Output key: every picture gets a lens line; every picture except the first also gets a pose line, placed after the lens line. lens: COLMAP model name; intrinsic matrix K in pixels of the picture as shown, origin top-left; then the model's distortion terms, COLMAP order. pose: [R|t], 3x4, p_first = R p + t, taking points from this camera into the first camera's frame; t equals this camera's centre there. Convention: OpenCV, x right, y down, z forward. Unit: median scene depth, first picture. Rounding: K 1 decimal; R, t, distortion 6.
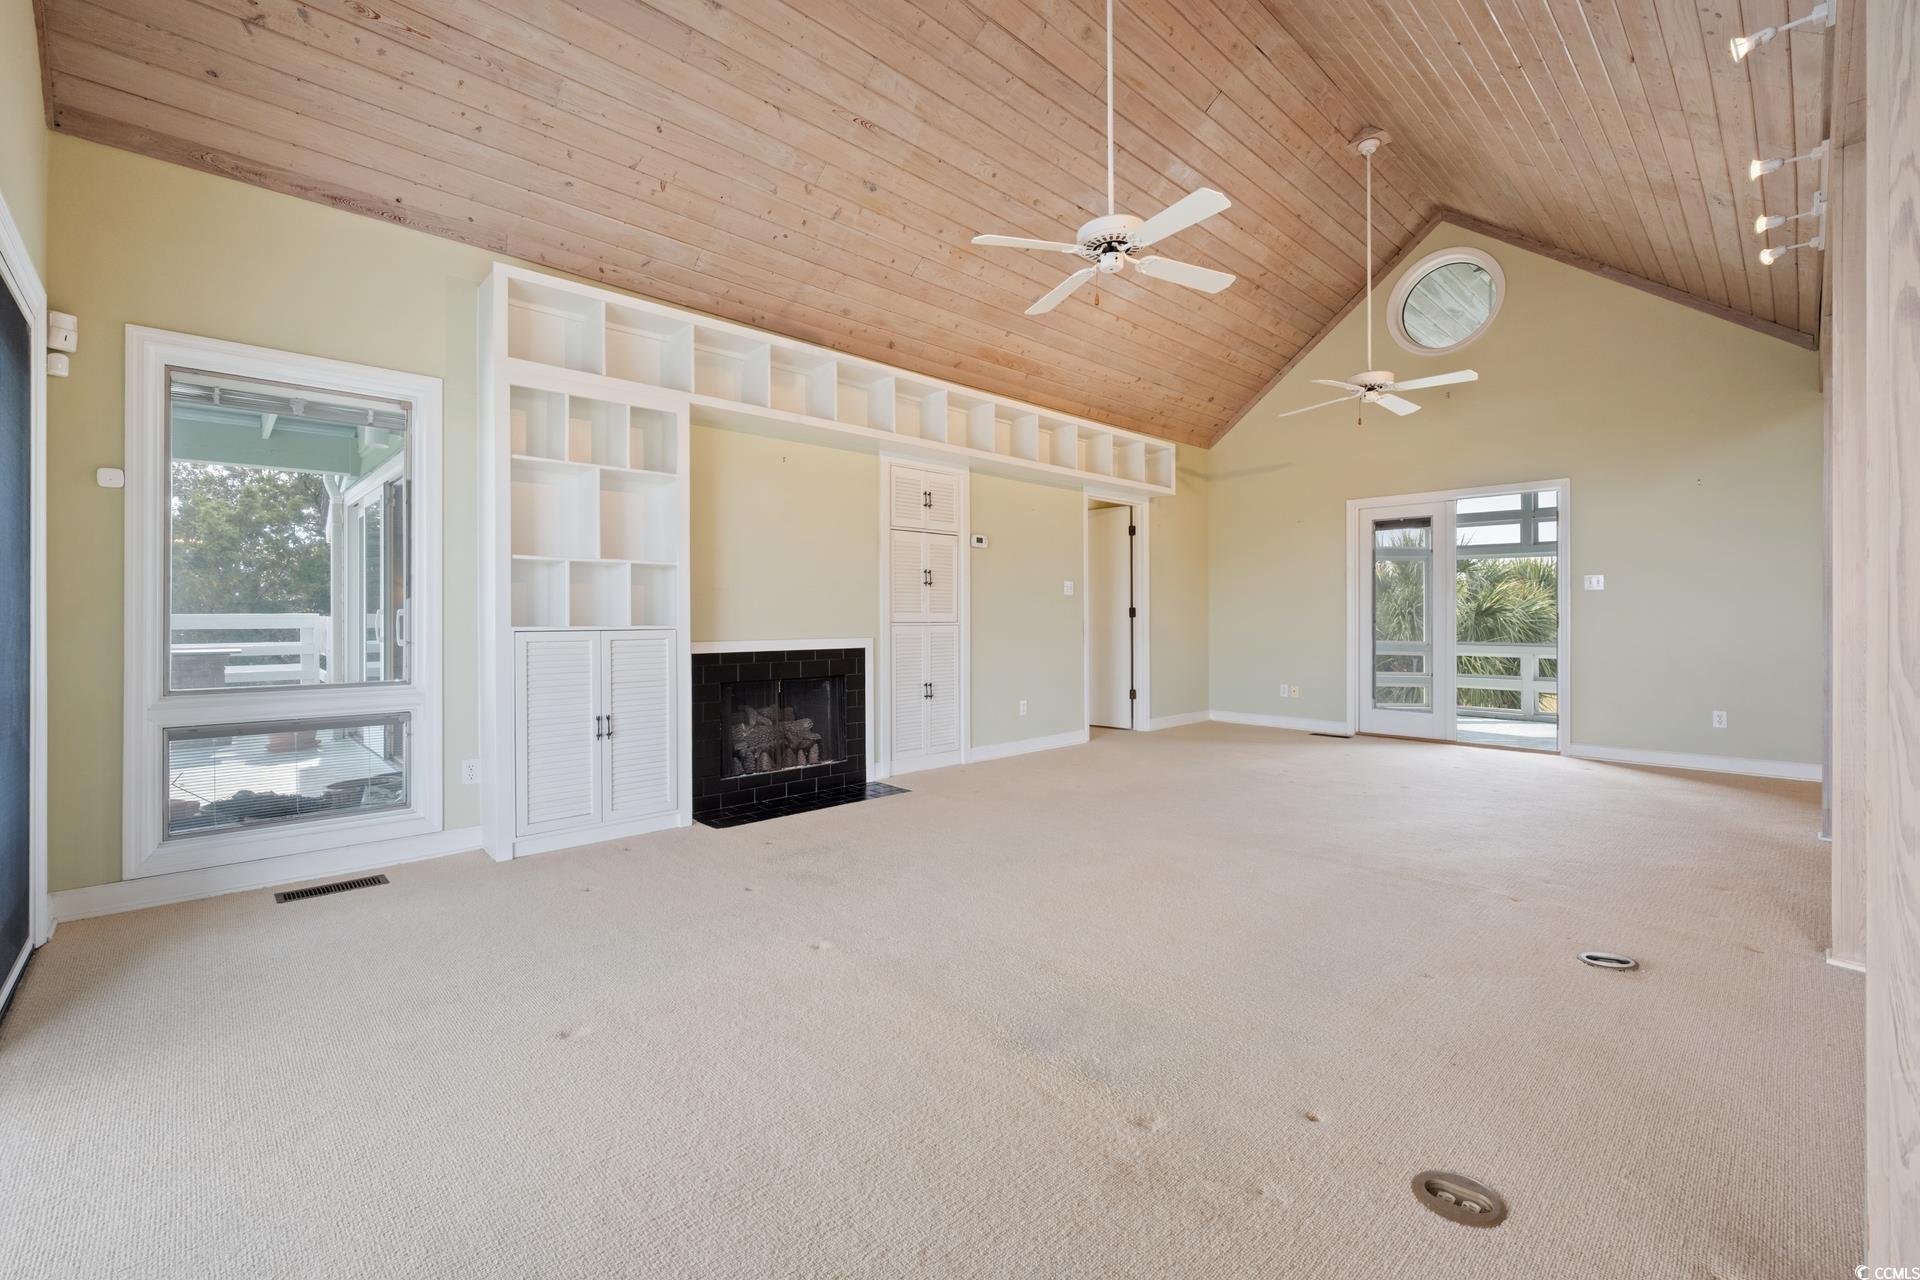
lens RADIAL K [[847.5, 0, 956.7], [0, 847.5, 623.5], [0, 0, 1]] dist [-0.001458, -0.000172]
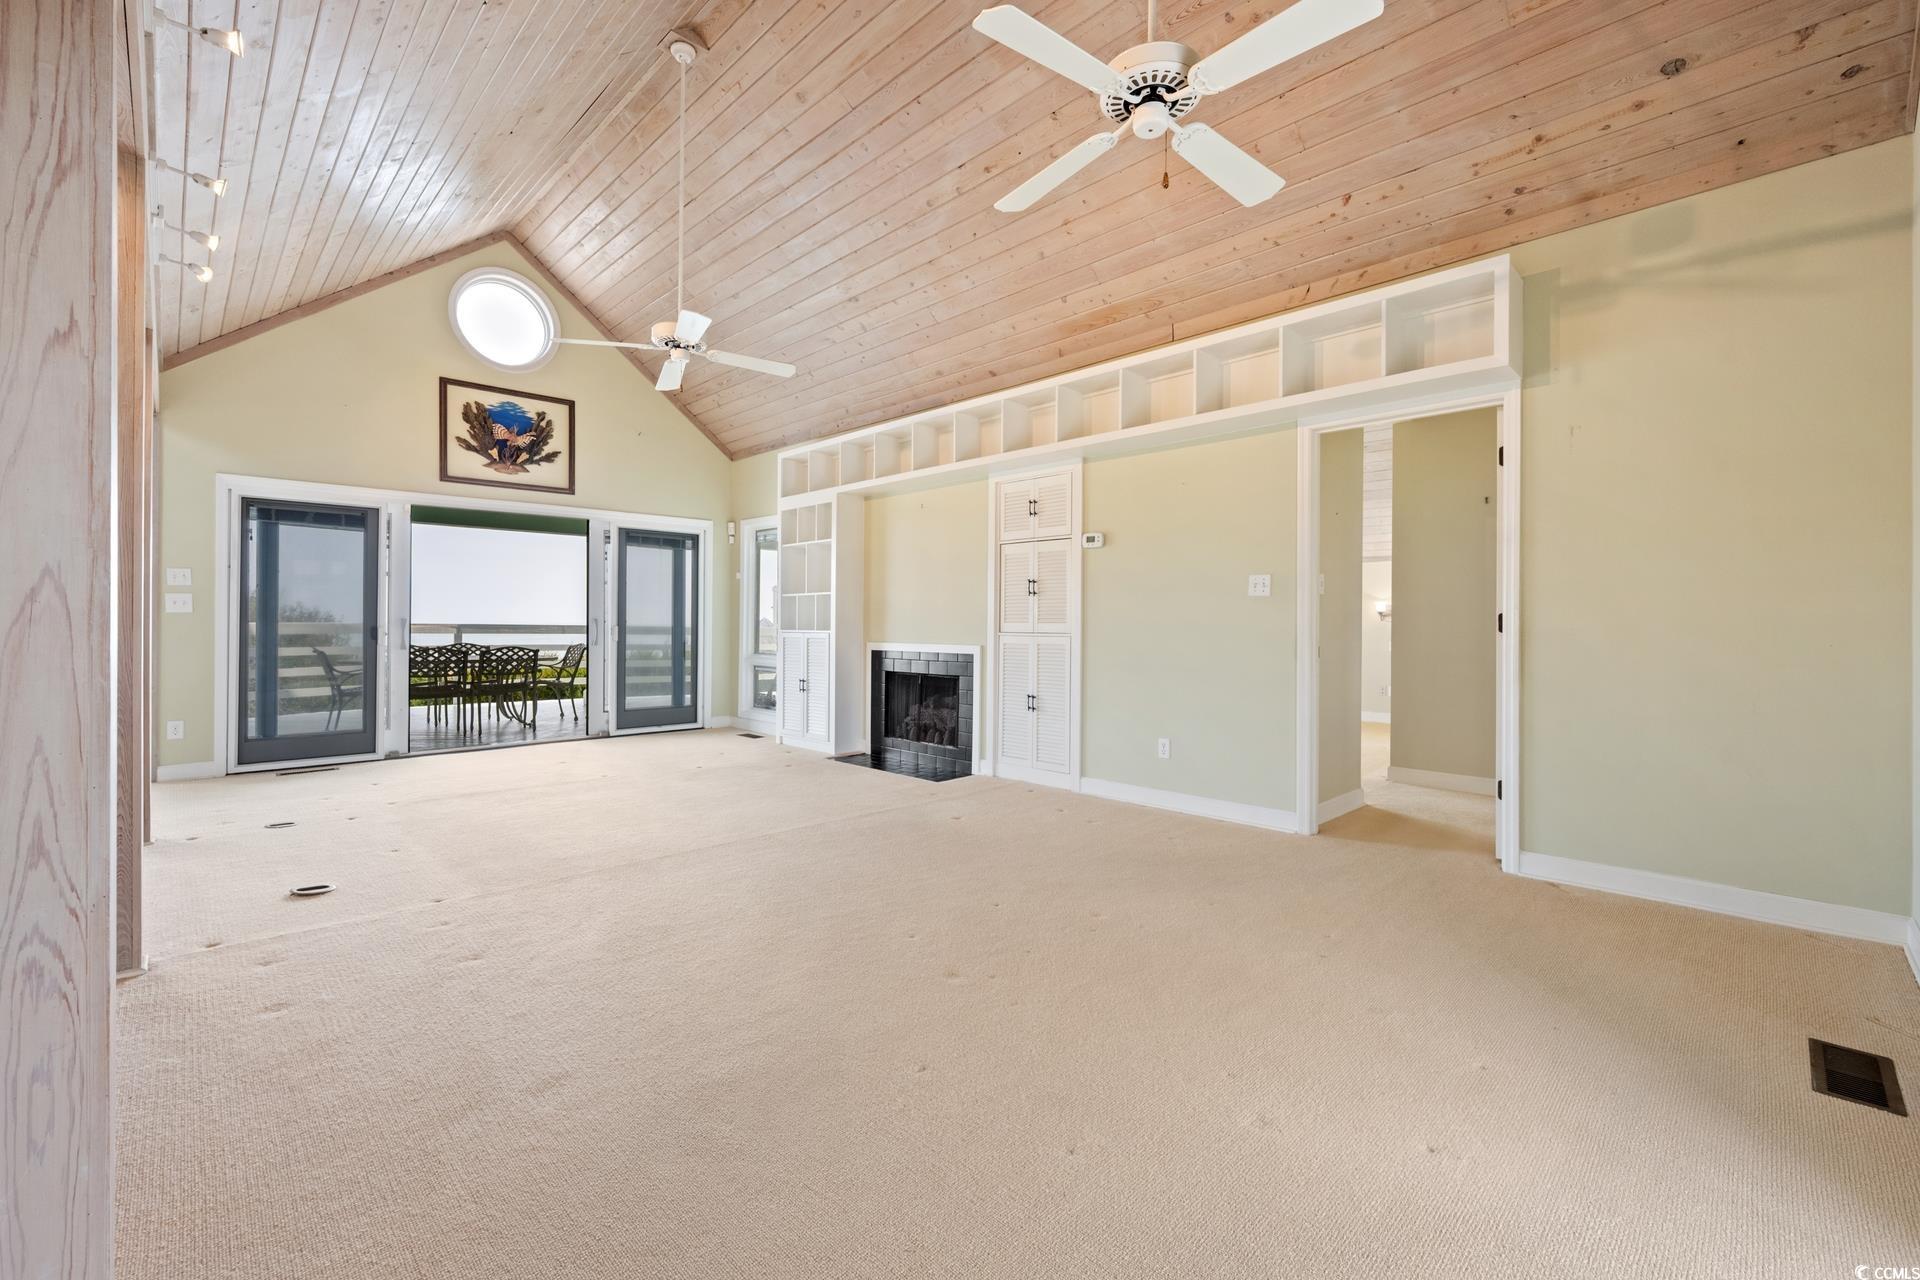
lens RADIAL K [[847.5, 0, 956.6], [0, 847.5, 629.8], [0, 0, 1]] dist [-0.001458, -0.000172]
pose [[-0.039124, 0.006288, -0.999215, 0.976473], [-0.017270, 0.999827, 0.006968, -0.010464], [0.999085, 0.017529, -0.039009, 0.979513]]
